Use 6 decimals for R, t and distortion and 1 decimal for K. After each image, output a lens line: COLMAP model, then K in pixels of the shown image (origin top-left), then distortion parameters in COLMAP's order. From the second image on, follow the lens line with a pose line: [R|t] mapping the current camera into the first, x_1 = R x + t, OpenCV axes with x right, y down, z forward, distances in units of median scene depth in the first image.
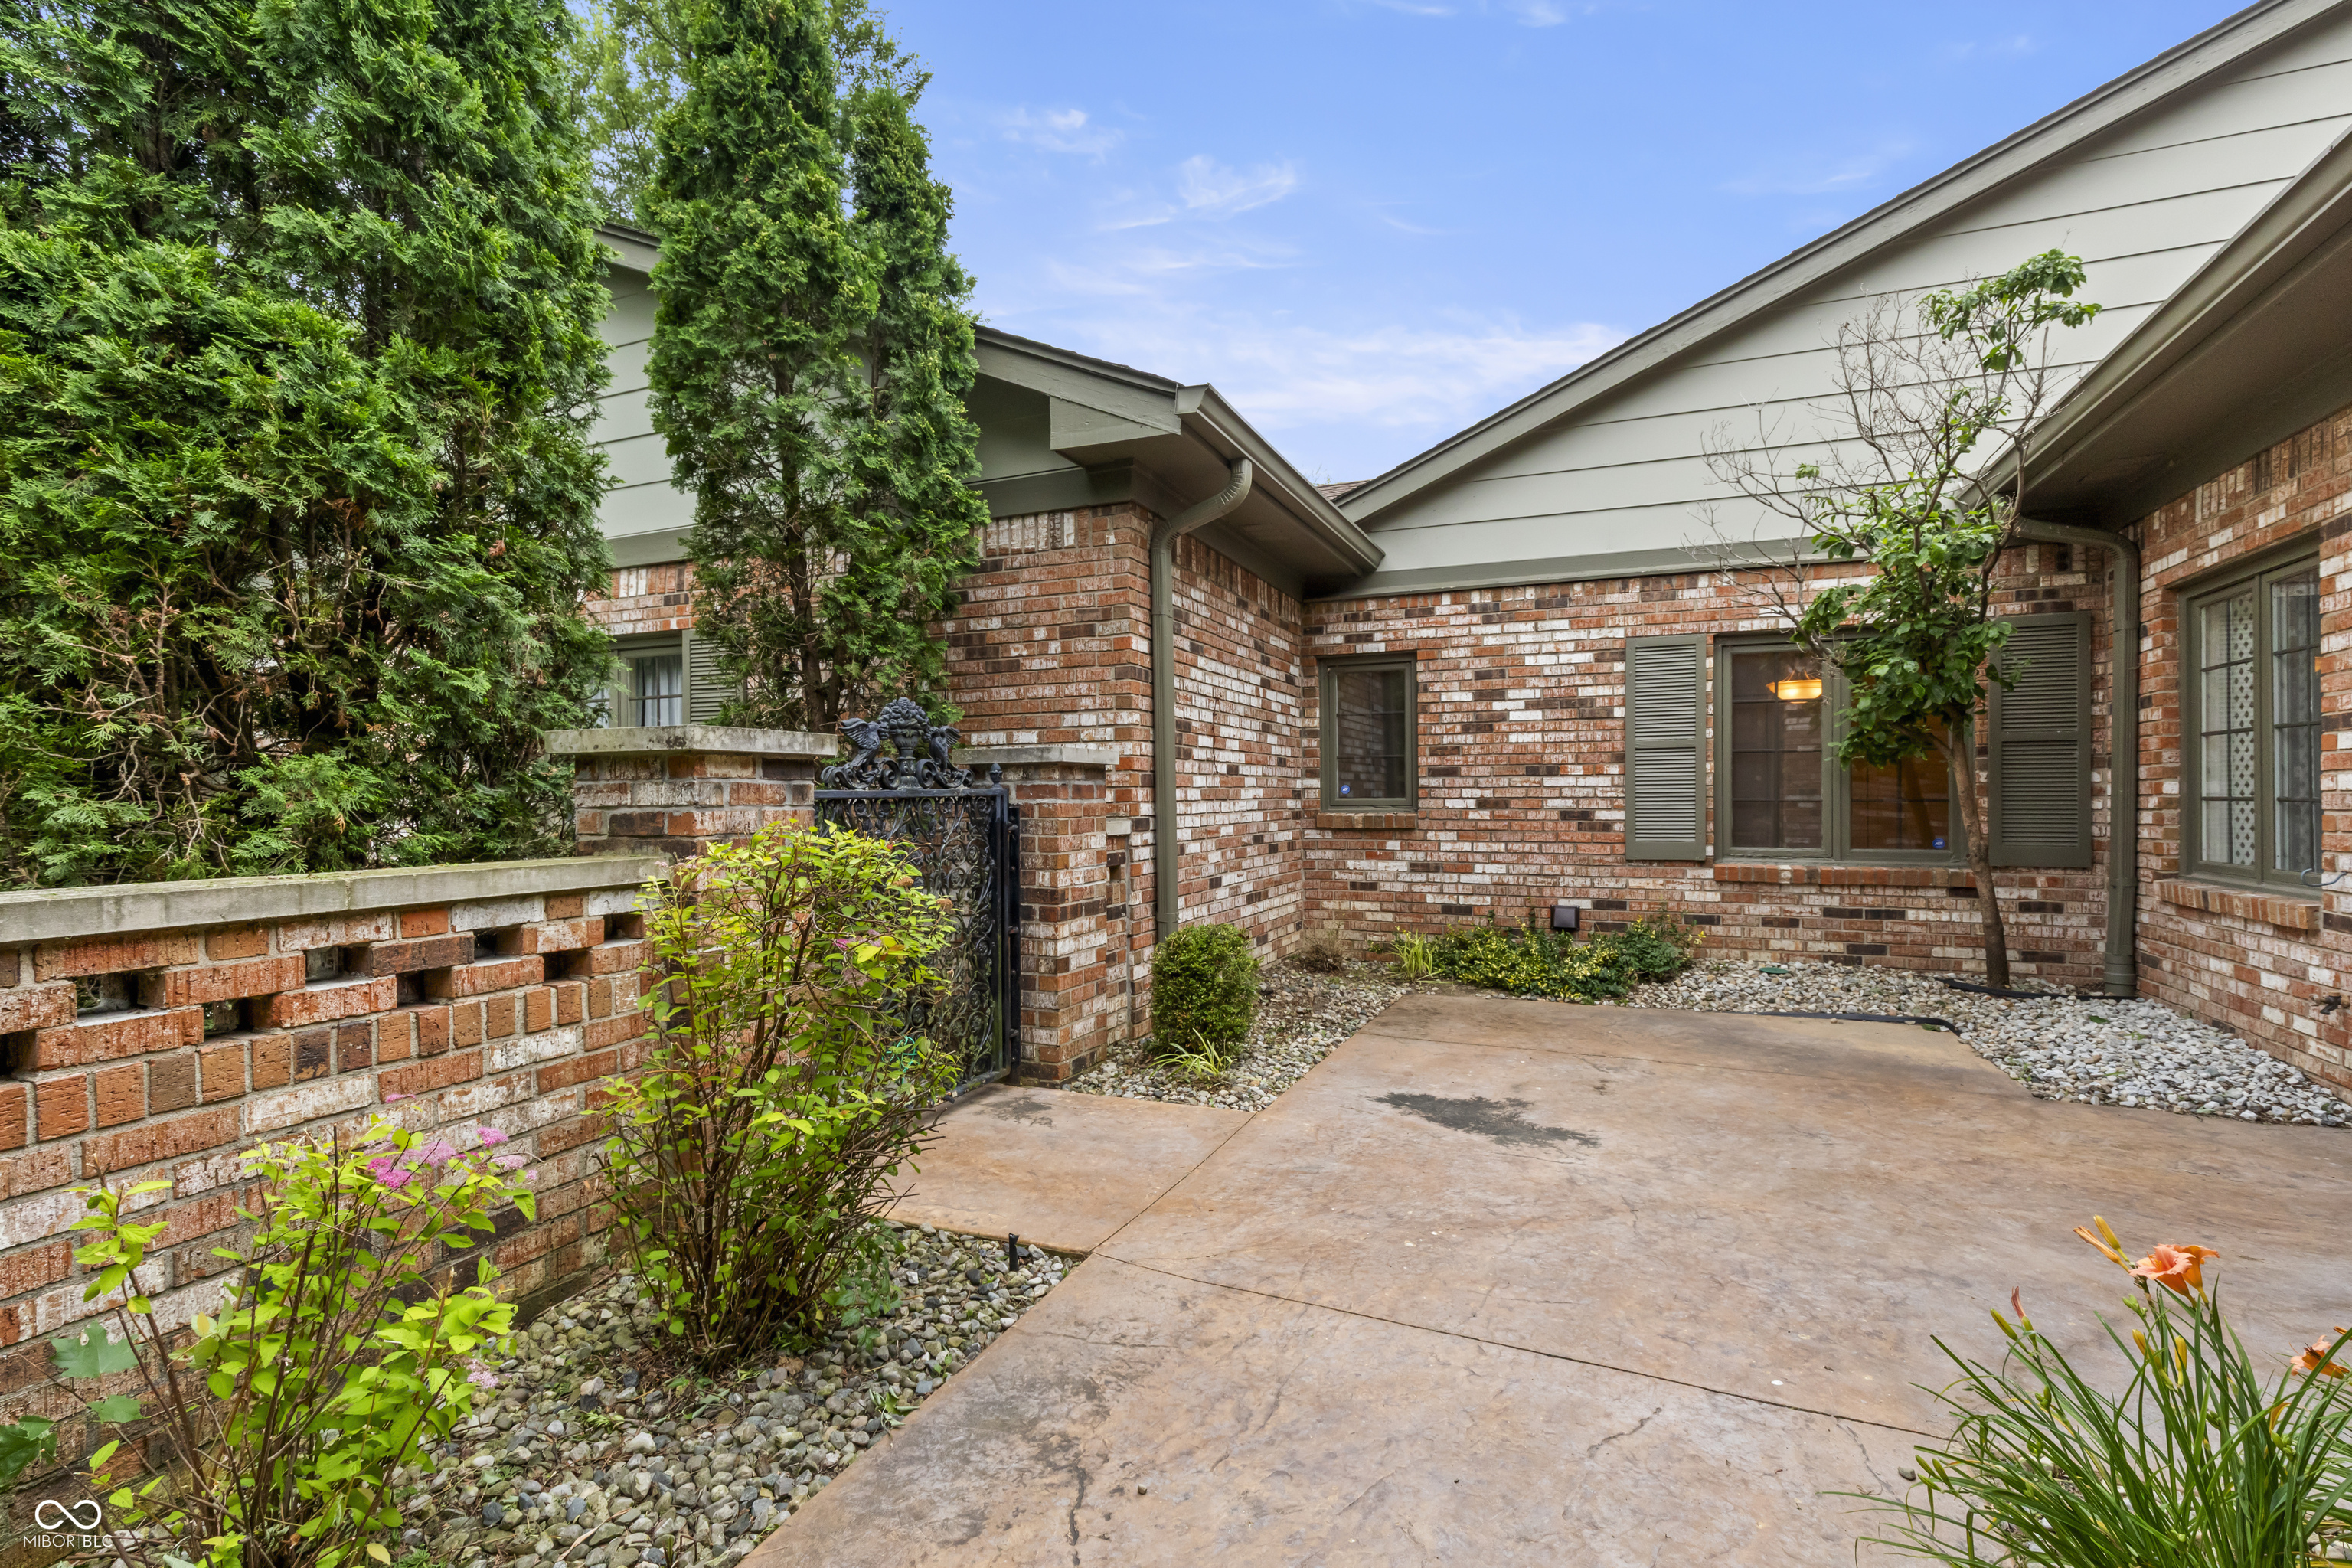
lens RADIAL K [[1063.1, 0, 1173.5], [0, 1063.1, 796.6], [0, 0, 1]] dist [0.006231, -0.000915]
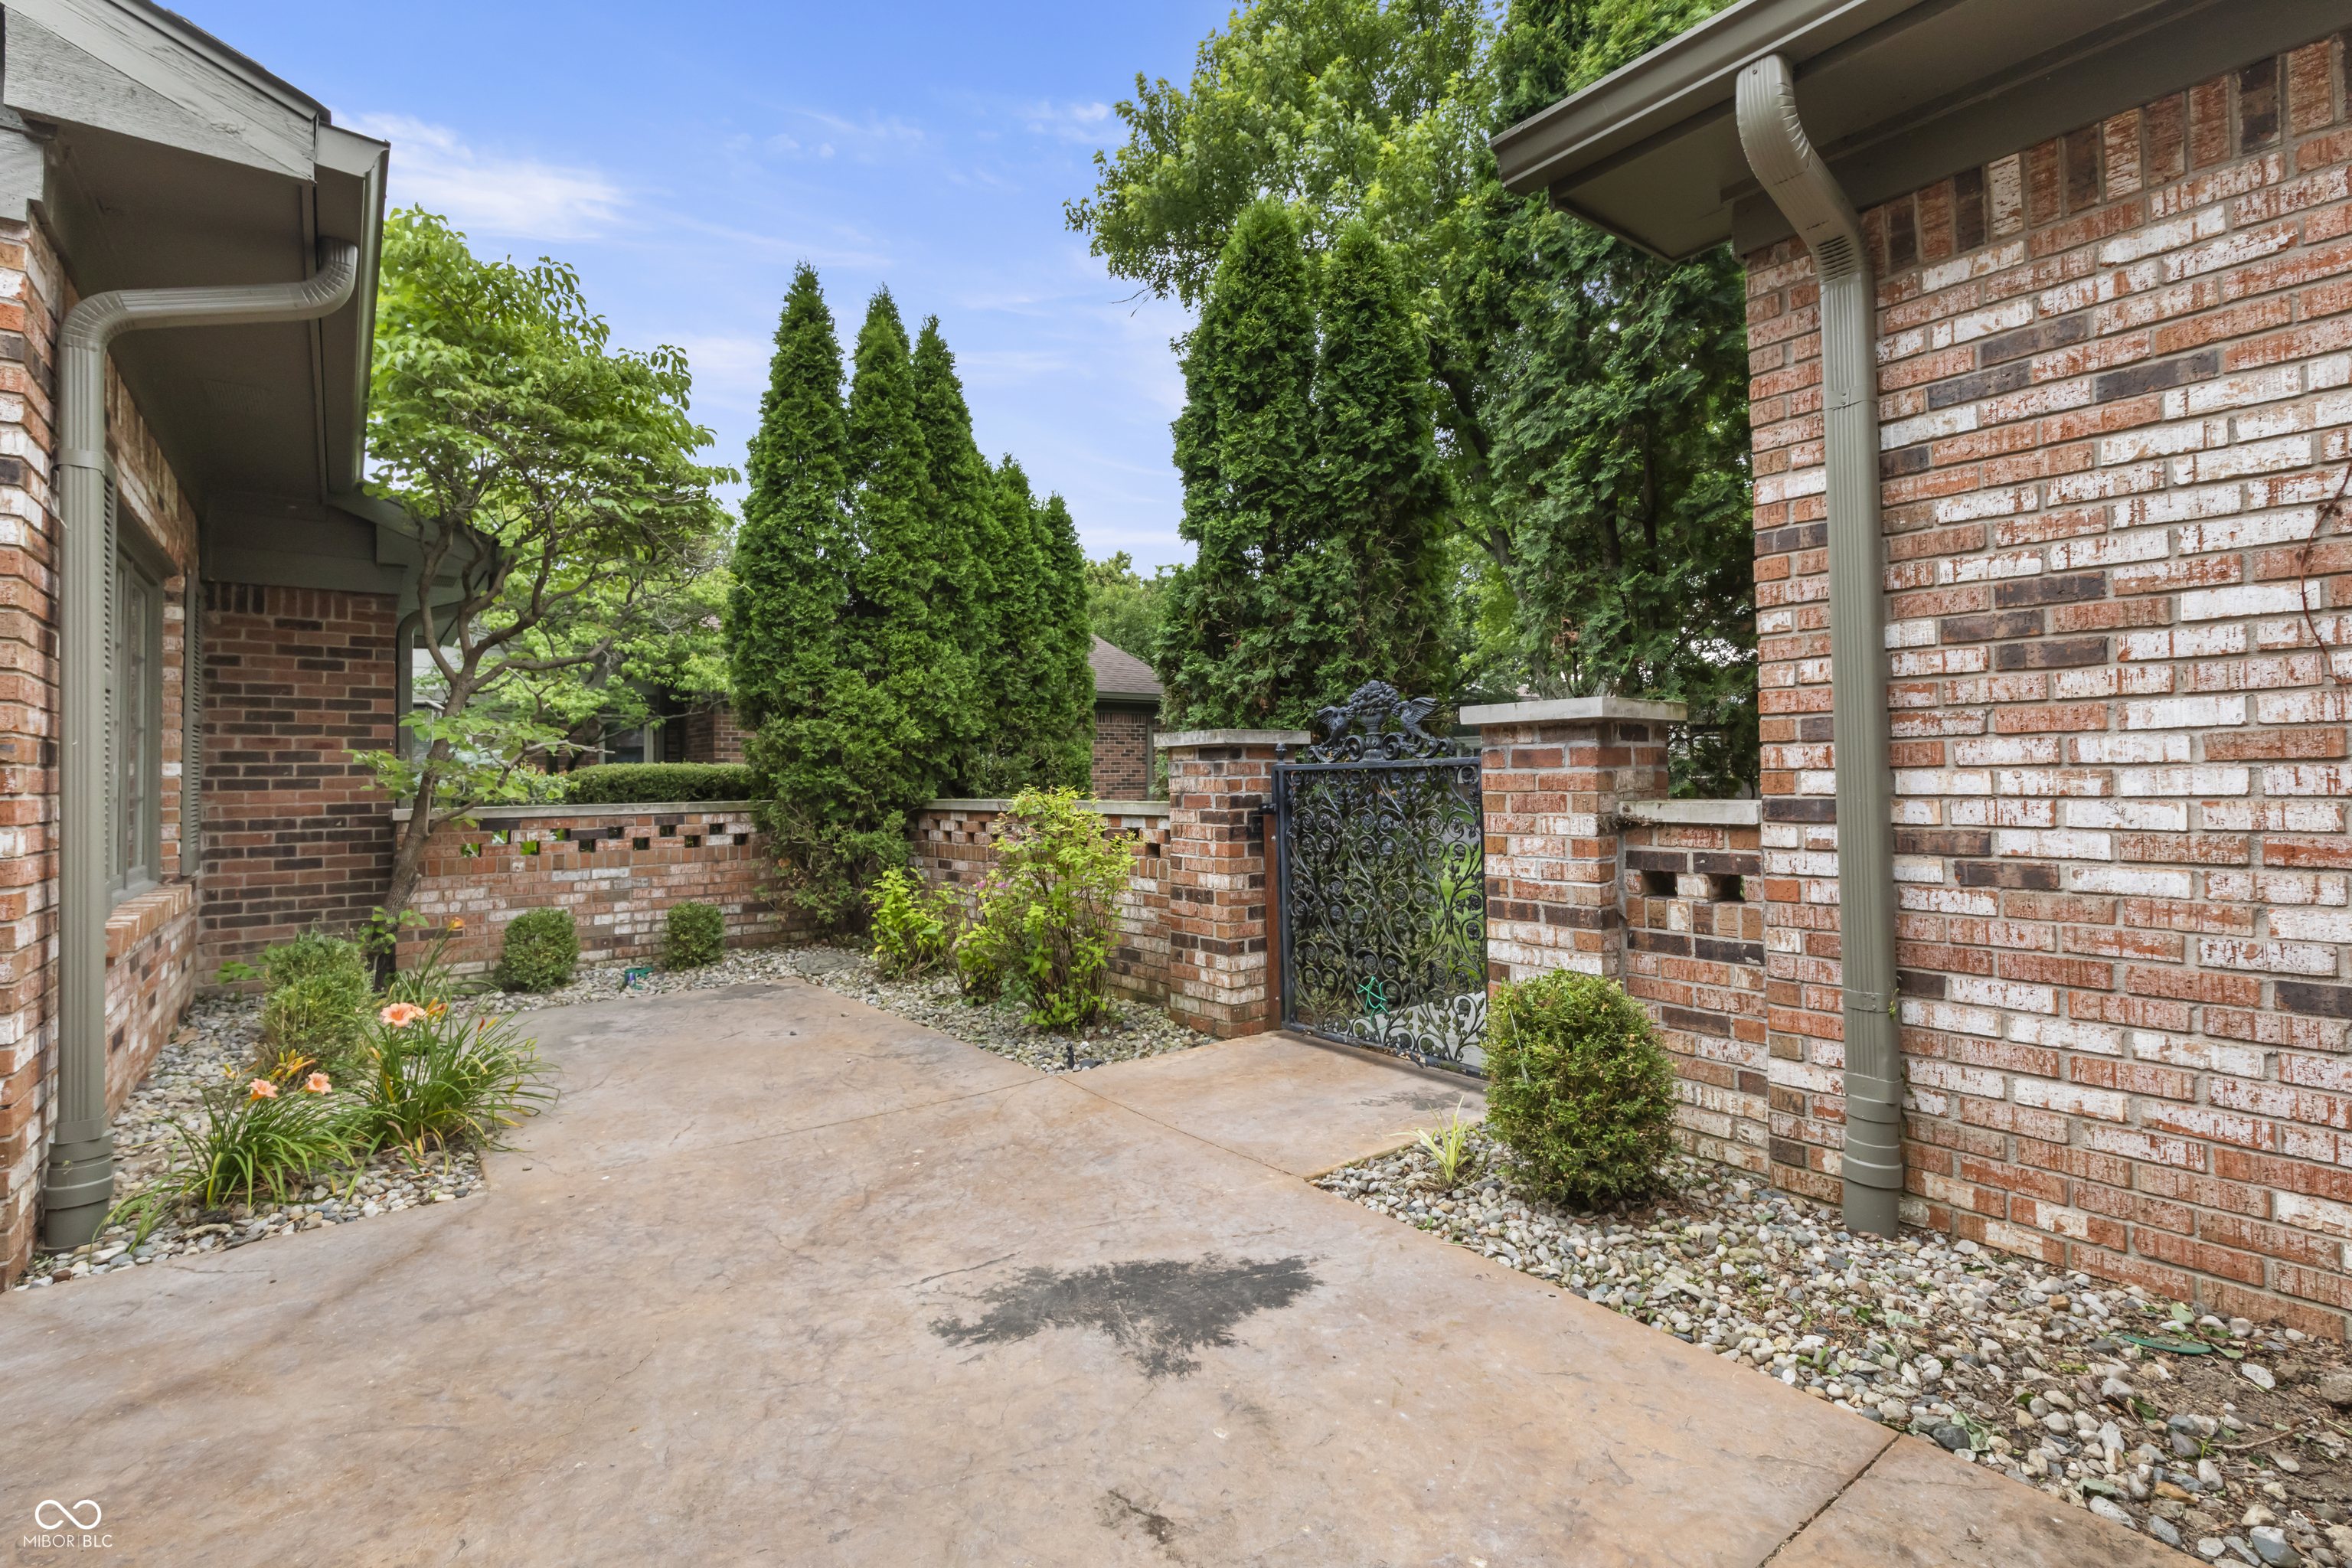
lens RADIAL K [[1063.1, 0, 1198.9], [0, 1063.1, 752.8], [0, 0, 1]] dist [0.006231, -0.000915]
pose [[-0.466126, -0.005355, -0.884702, 0.885721], [0.019262, 0.999683, -0.016200, -0.001008], [0.884509, -0.024593, -0.465875, 1.441368]]
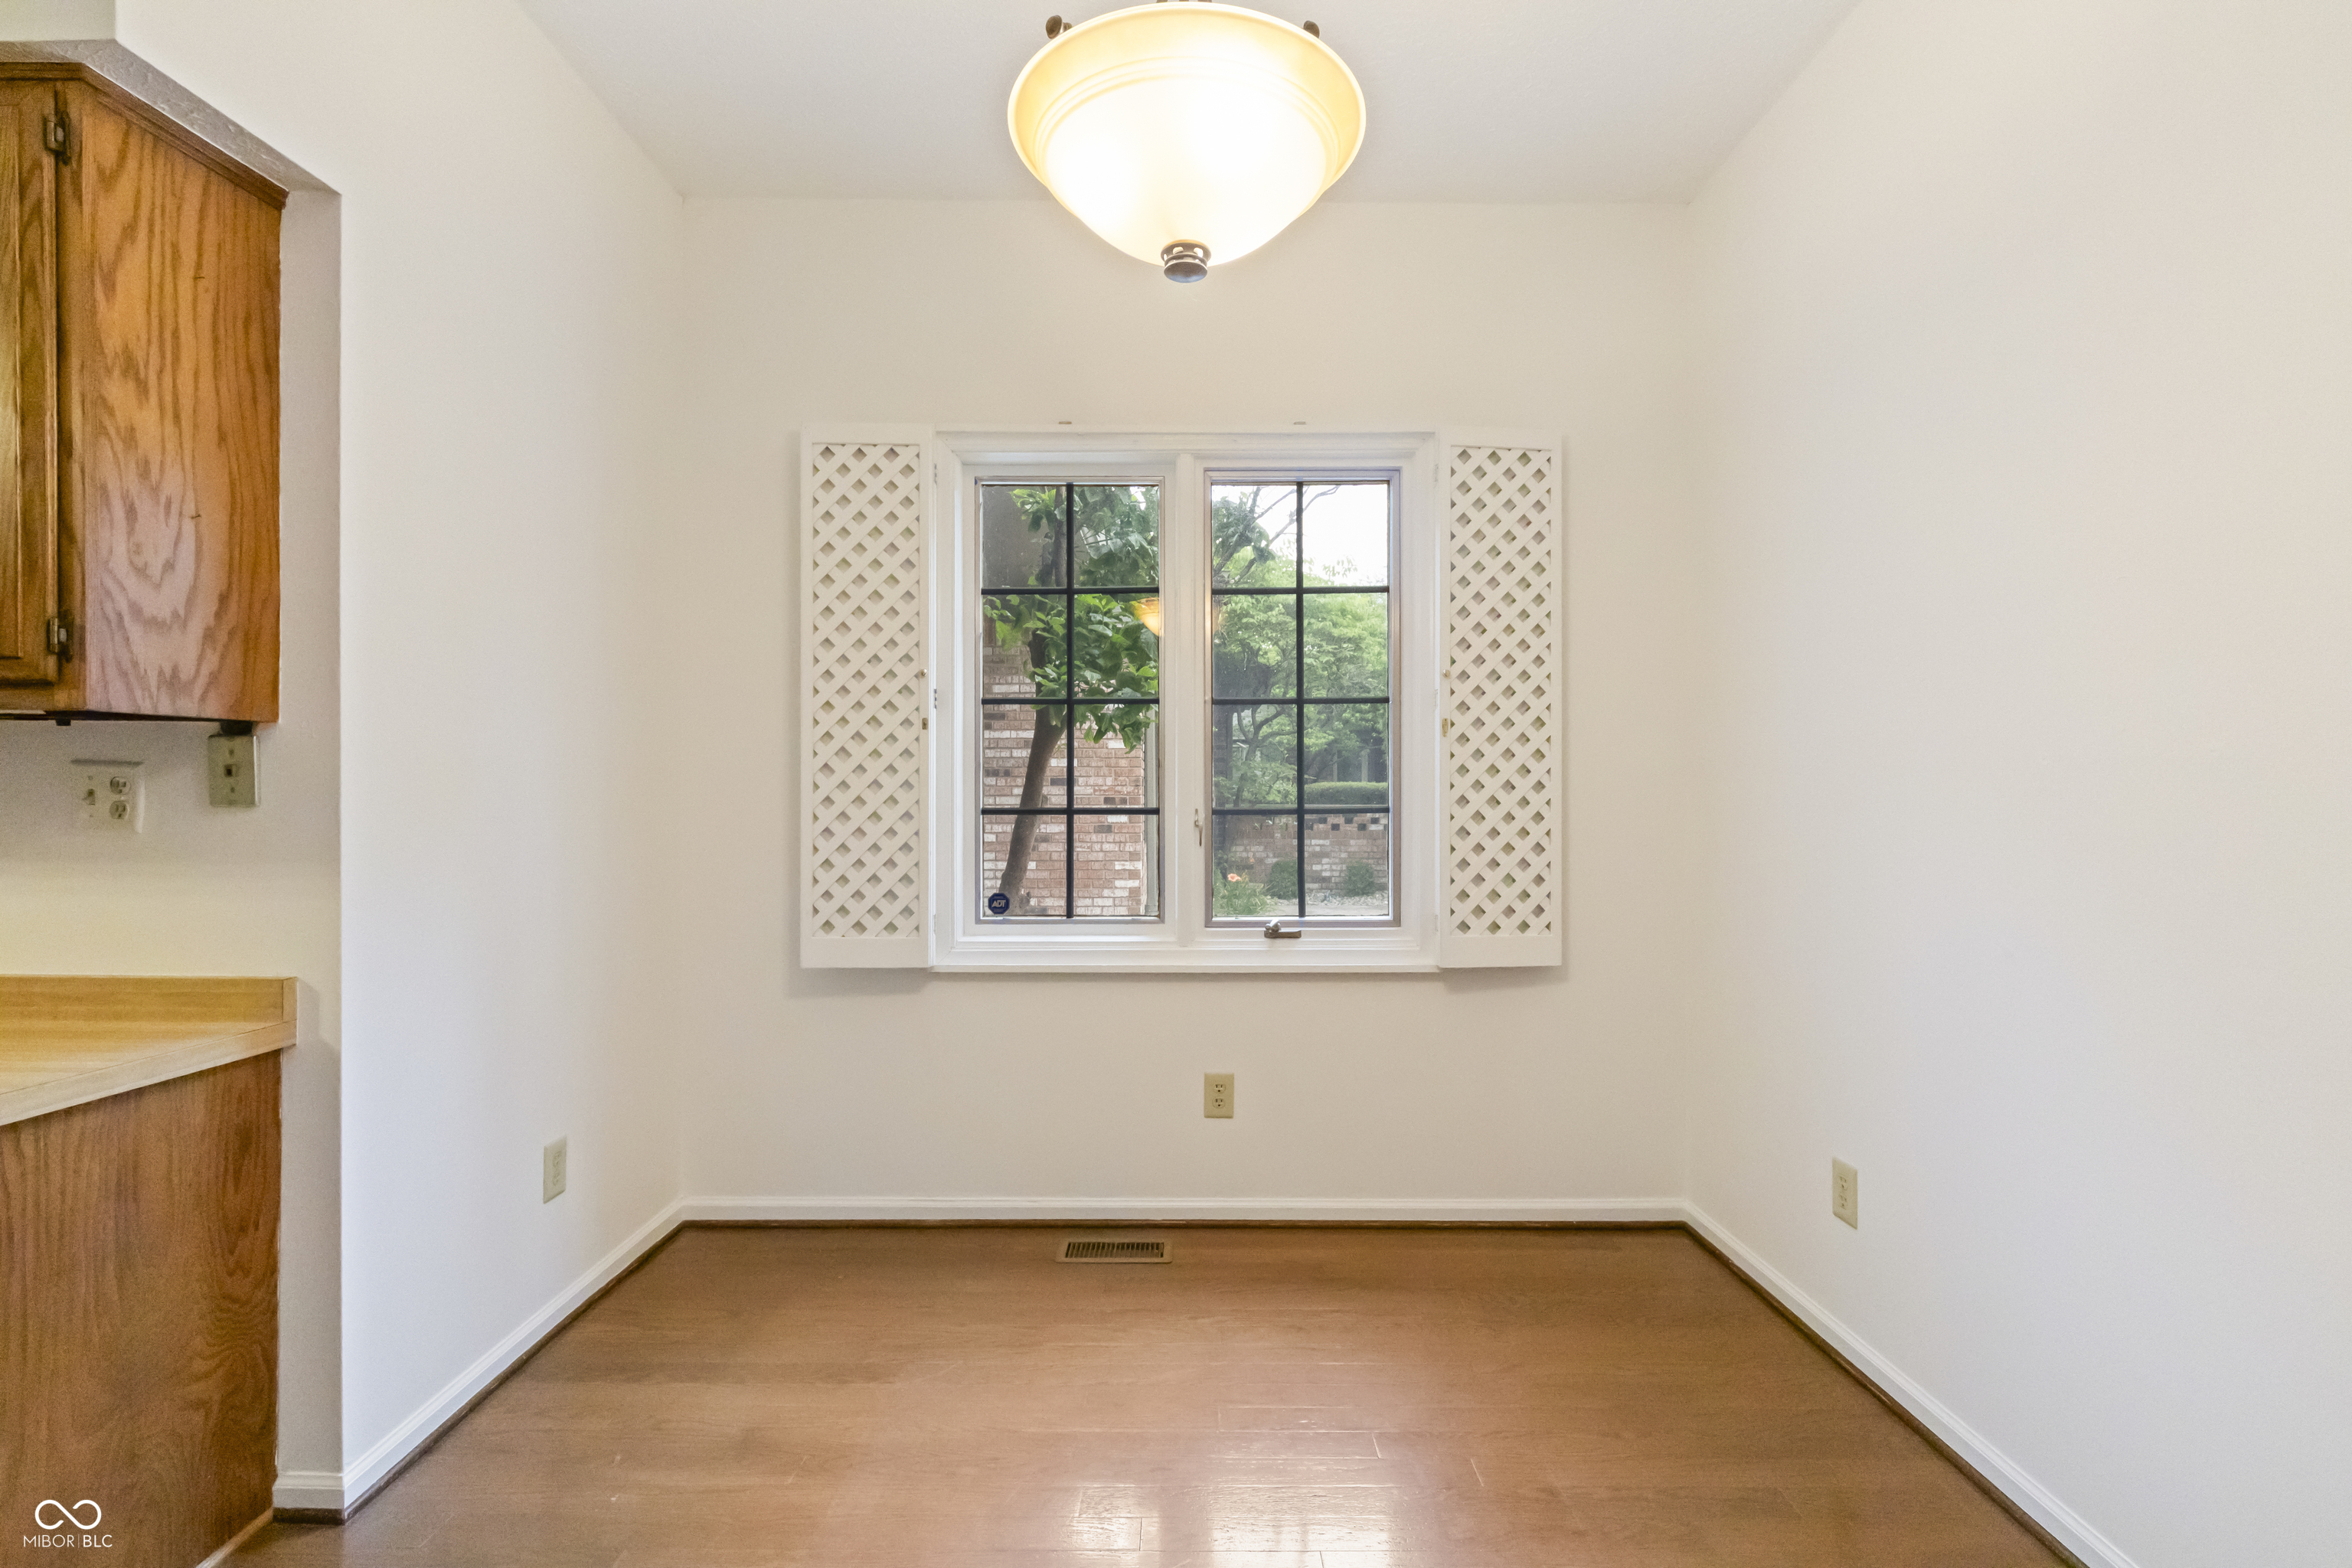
lens RADIAL K [[1063.1, 0, 1175.1], [0, 1063.1, 789.4], [0, 0, 1]] dist [0.006231, -0.000915]
pose [[-0.920326, 0.005463, -0.391115, 1.423231], [0.006575, 0.999977, -0.001505, -0.007286], [0.391097, -0.003956, -0.920341, 2.508649]]
